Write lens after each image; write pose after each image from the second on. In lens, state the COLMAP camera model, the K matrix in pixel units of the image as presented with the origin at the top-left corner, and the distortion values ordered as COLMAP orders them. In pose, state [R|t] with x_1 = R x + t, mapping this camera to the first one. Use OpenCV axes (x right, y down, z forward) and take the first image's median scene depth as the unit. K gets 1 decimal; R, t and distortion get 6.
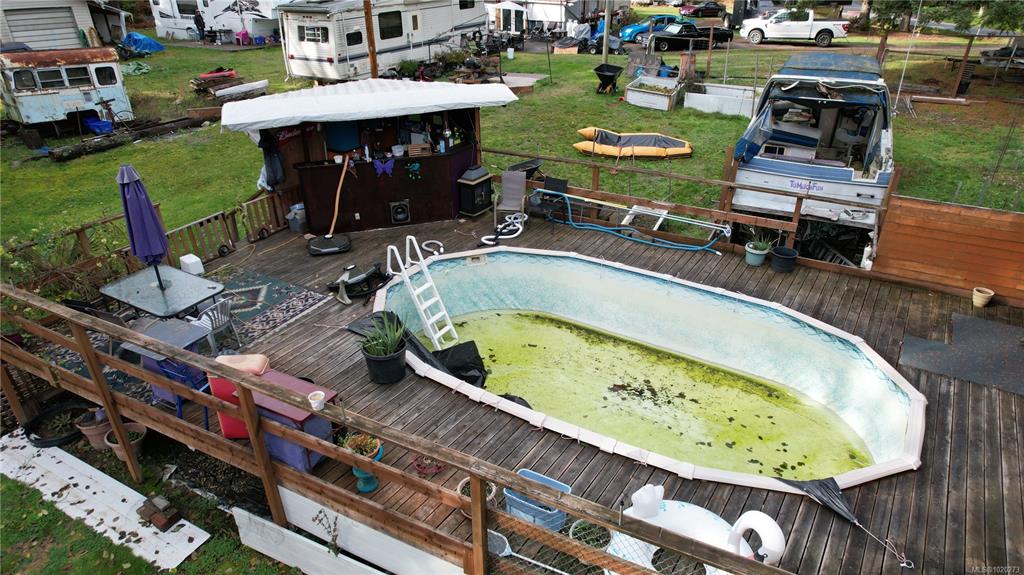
lens RADIAL K [[651.0, 0, 519.0], [0, 651.0, 292.2], [0, 0, 1]] dist [-0.082822, 0.077204]
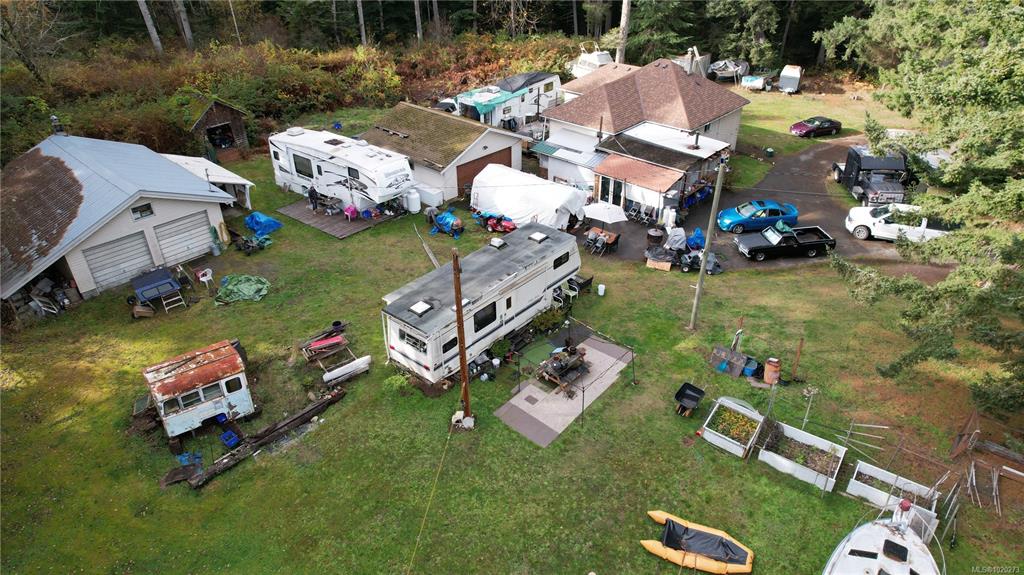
lens RADIAL K [[651.0, 0, 519.0], [0, 651.0, 292.2], [0, 0, 1]] dist [-0.082822, 0.077204]
pose [[0.987578, 0.086716, -0.131035, -0.010648], [-0.077860, 0.994413, 0.071273, -0.653634], [0.136484, -0.060185, 0.988812, -0.055294]]
